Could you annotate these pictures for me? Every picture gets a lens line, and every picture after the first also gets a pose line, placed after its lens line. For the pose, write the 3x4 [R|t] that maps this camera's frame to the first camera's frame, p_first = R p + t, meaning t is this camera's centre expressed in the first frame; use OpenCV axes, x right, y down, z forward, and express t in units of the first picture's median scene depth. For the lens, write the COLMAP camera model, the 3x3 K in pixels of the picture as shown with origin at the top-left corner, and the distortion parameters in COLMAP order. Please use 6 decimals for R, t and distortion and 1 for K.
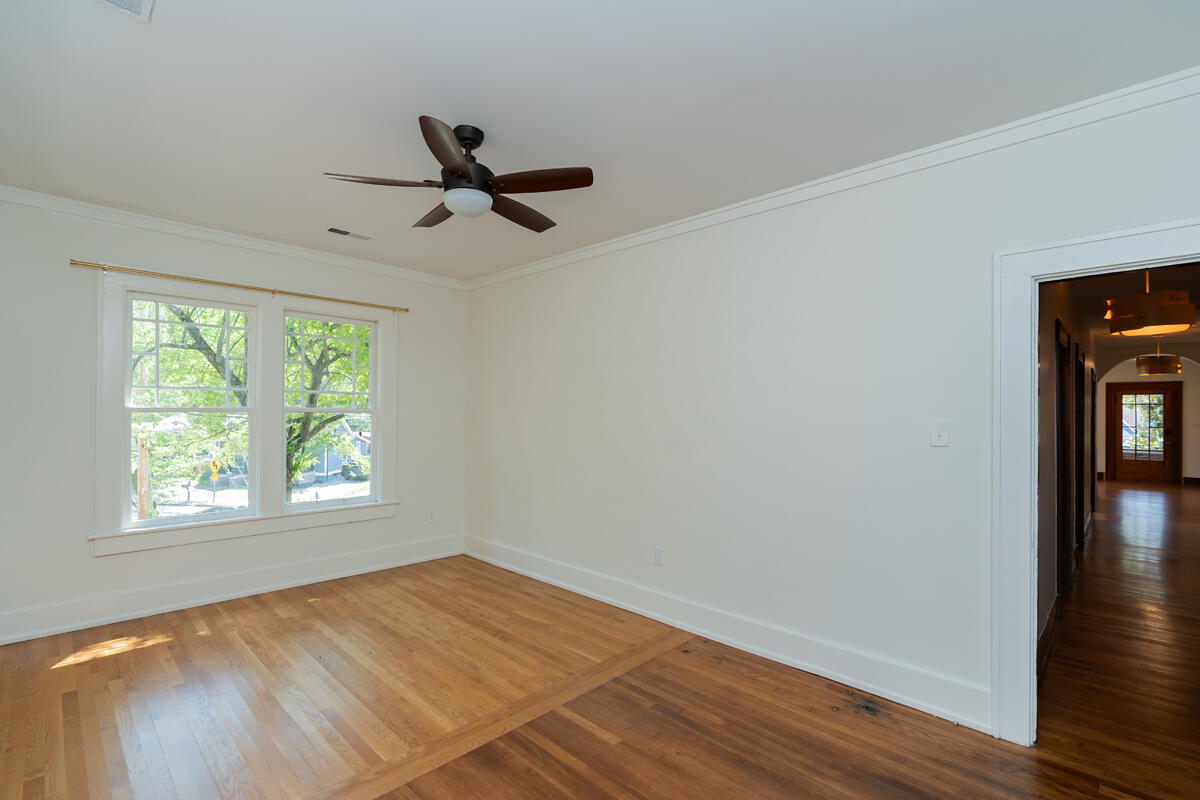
lens RADIAL K [[548.7, 0, 595.8], [0, 548.7, 407.1], [0, 0, 1]] dist [-0.009448, 0.004008]
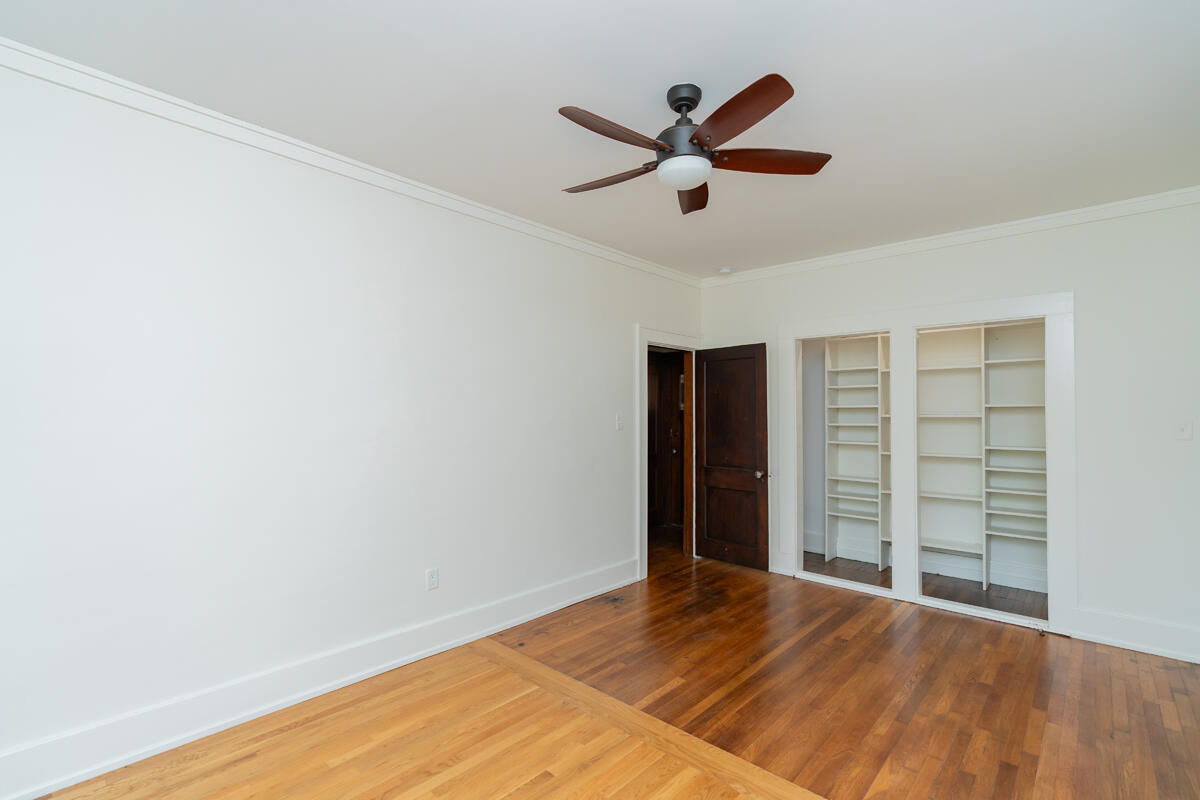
lens RADIAL K [[548.7, 0, 602.4], [0, 548.7, 401.1], [0, 0, 1]] dist [-0.009448, 0.004008]
pose [[-0.043639, 0.012535, 0.998969, -1.029498], [-0.015552, 0.999792, -0.013225, 0.005752], [-0.998926, -0.016113, -0.043435, 1.072845]]
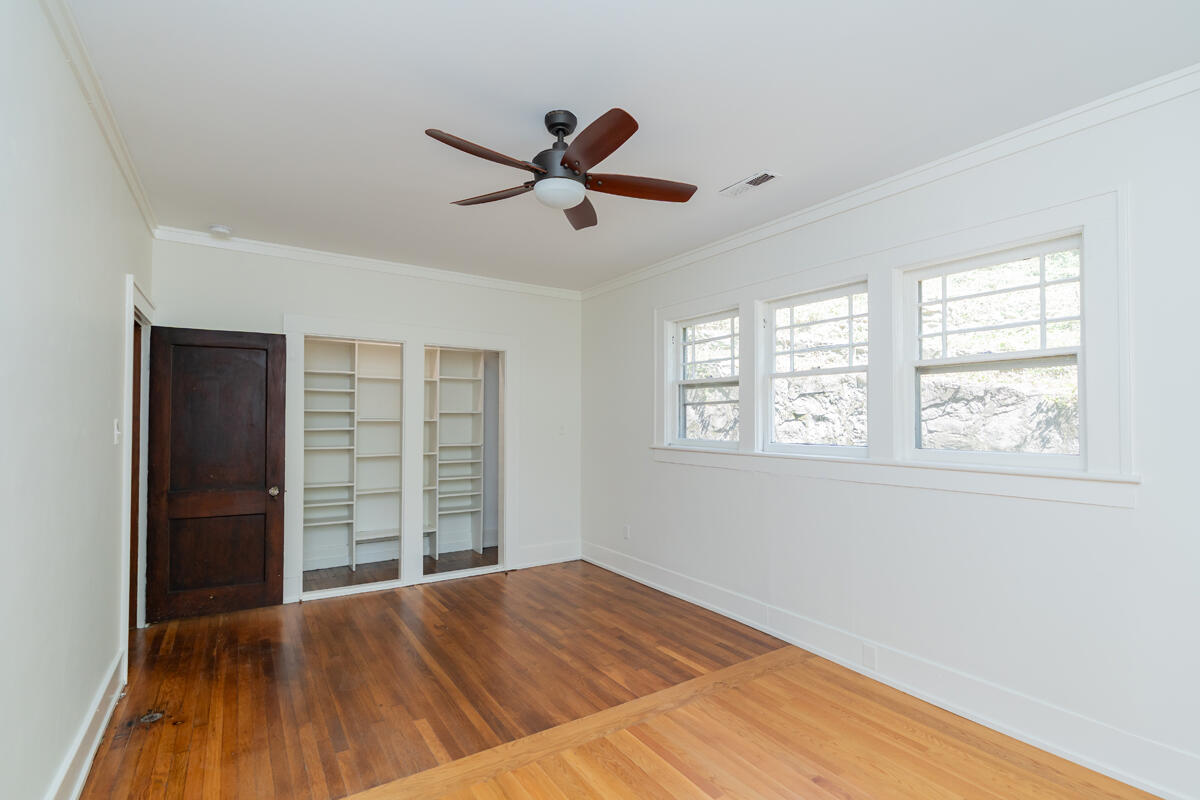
lens RADIAL K [[548.7, 0, 607.0], [0, 548.7, 405.4], [0, 0, 1]] dist [-0.009448, 0.004008]
pose [[-0.981007, -0.012268, 0.193582, -0.459264], [-0.019183, 0.999241, -0.033891, 0.013243], [-0.193020, -0.036961, -0.980499, 1.746723]]
